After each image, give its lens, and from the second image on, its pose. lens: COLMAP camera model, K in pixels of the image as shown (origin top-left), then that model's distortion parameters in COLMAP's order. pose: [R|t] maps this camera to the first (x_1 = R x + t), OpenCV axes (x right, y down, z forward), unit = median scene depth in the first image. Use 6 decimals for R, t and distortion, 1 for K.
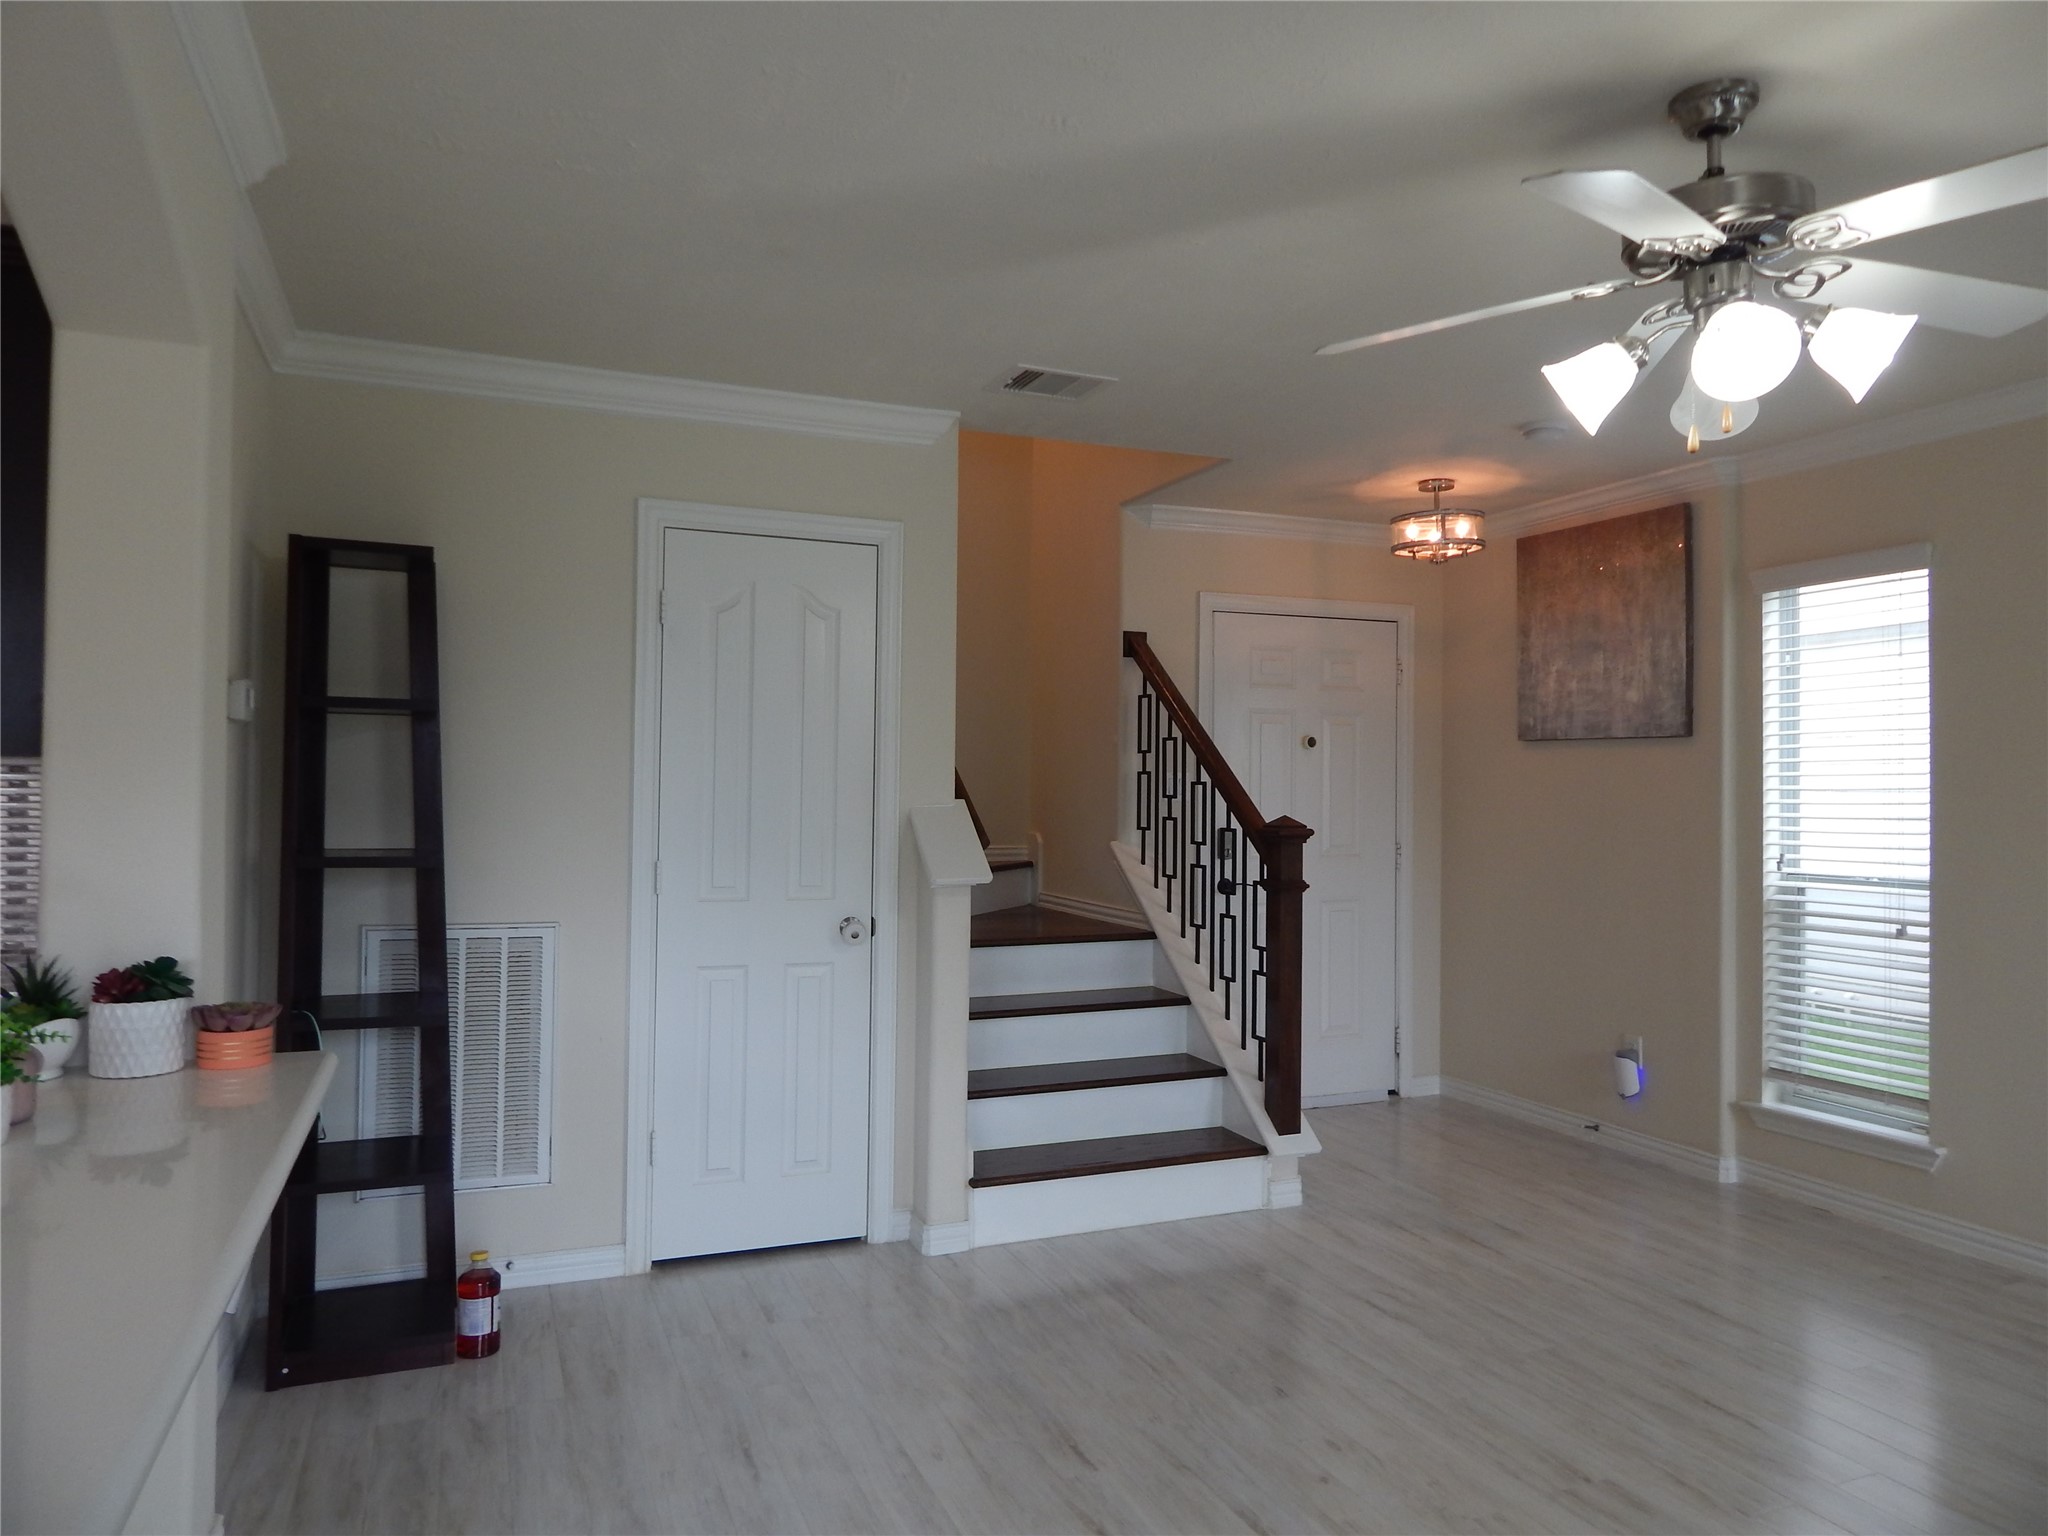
lens RADIAL K [[1342.1, 0, 1025.2], [0, 1342.1, 771.7], [0, 0, 1]] dist [-0.015325, -0.001845]
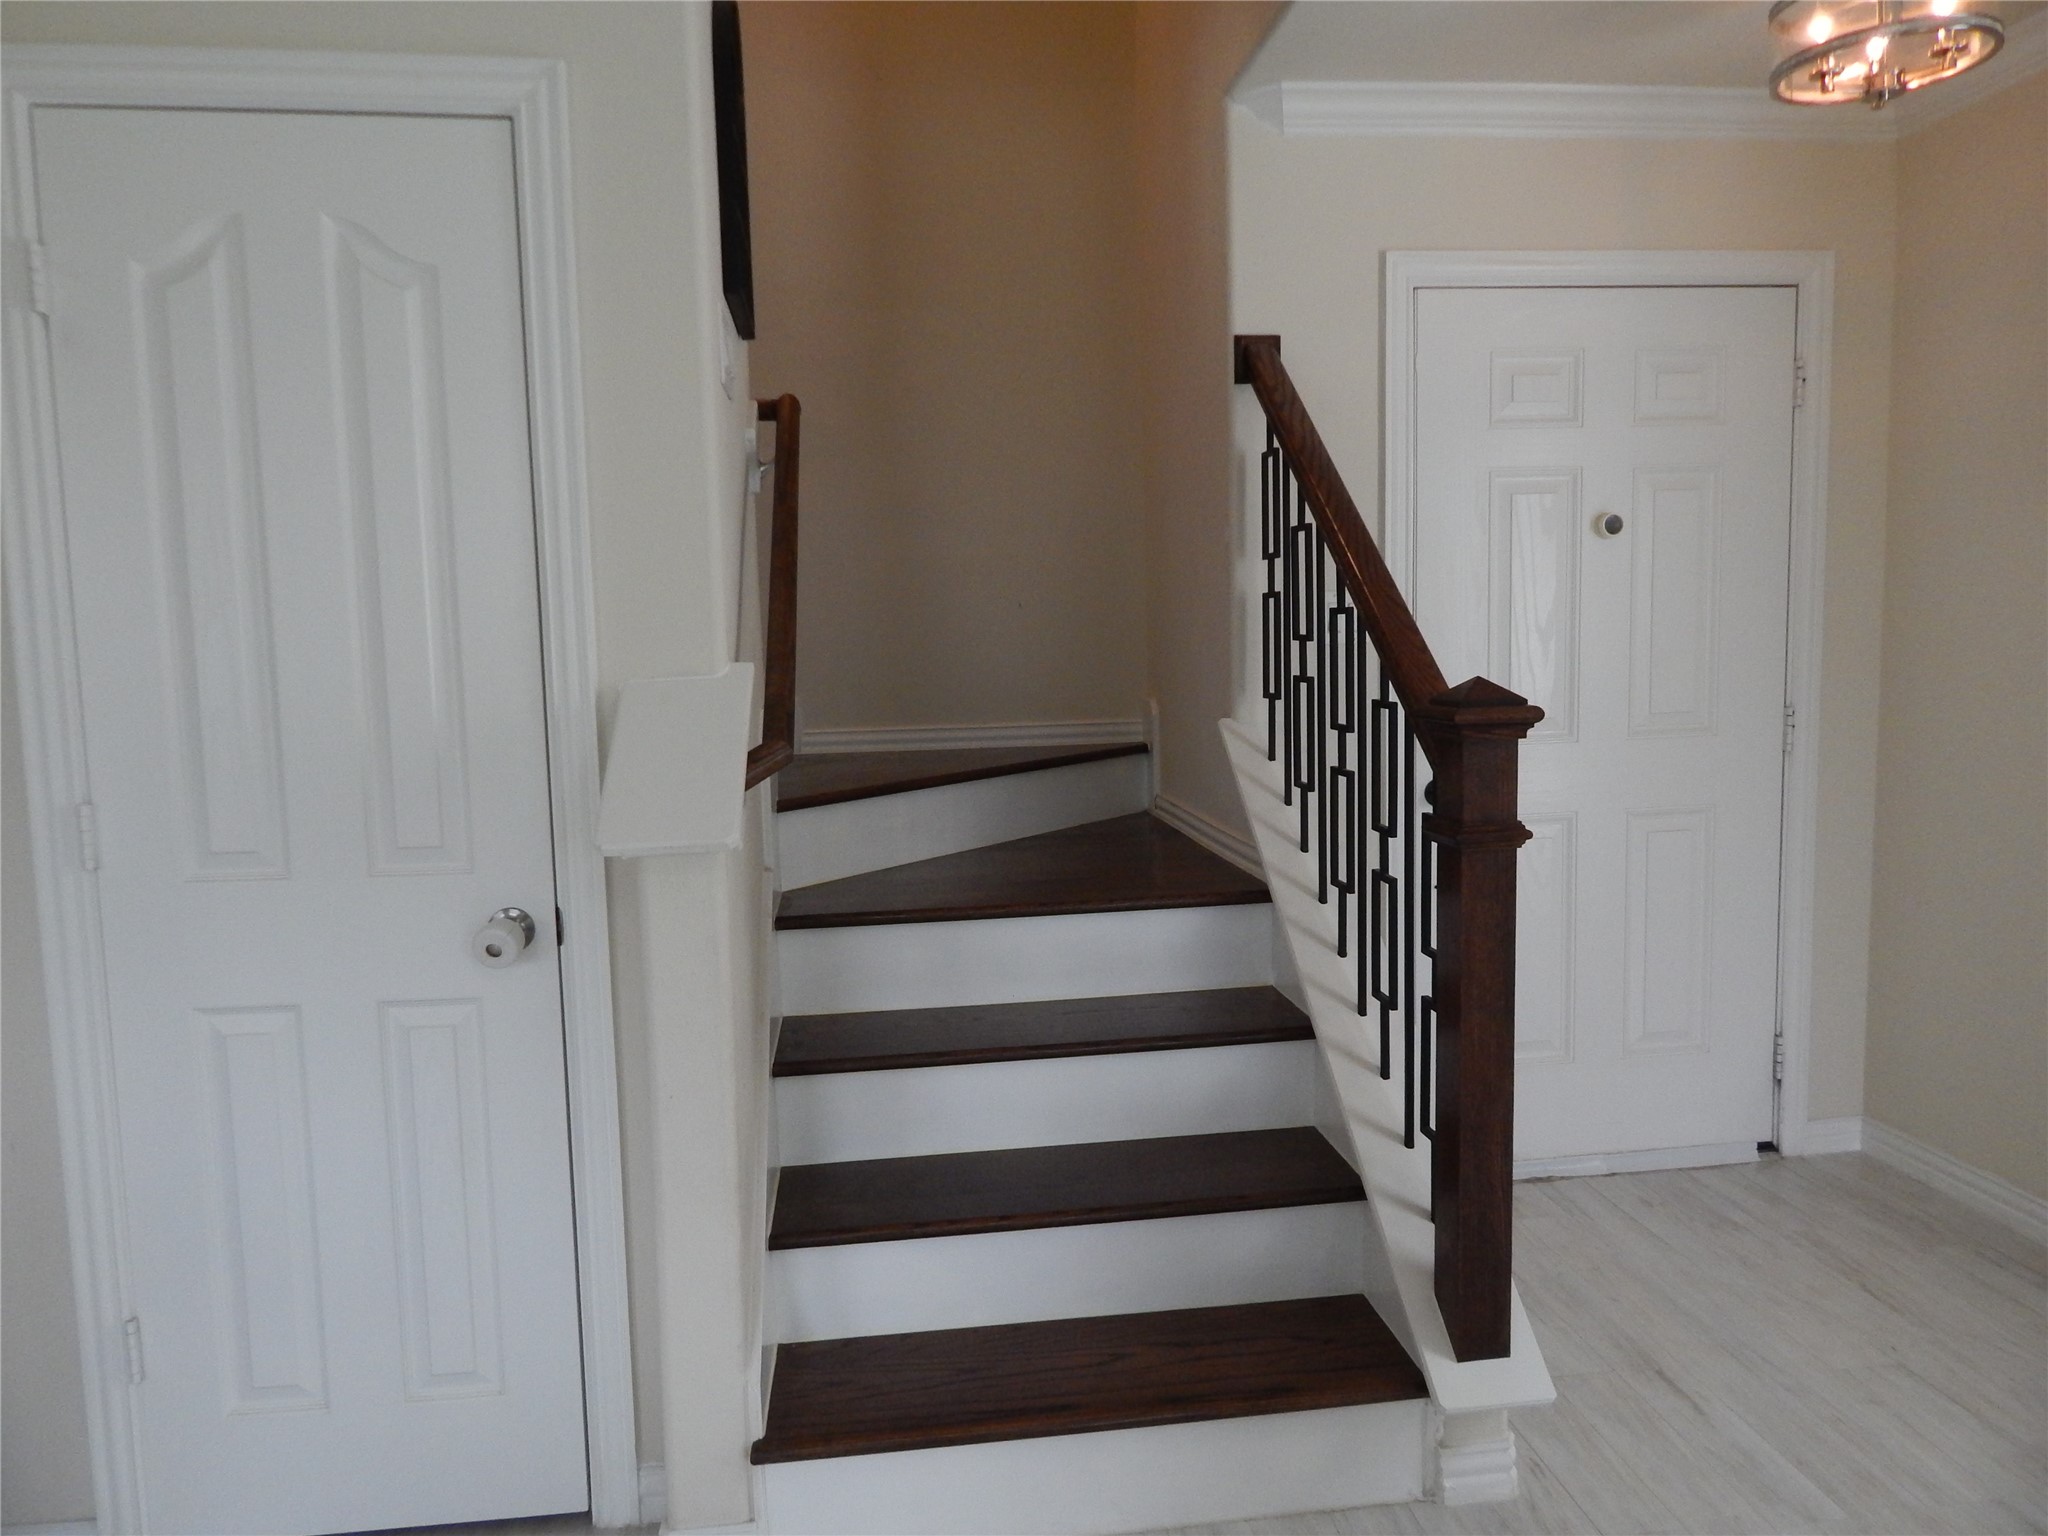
lens RADIAL K [[1342.1, 0, 1019.3], [0, 1342.1, 769.6], [0, 0, 1]] dist [-0.015325, -0.001845]
pose [[0.961877, -0.004397, -0.273449, 0.144528], [0.036238, 0.993103, 0.111502, 0.007226], [0.271073, -0.117161, 0.955402, 0.454921]]
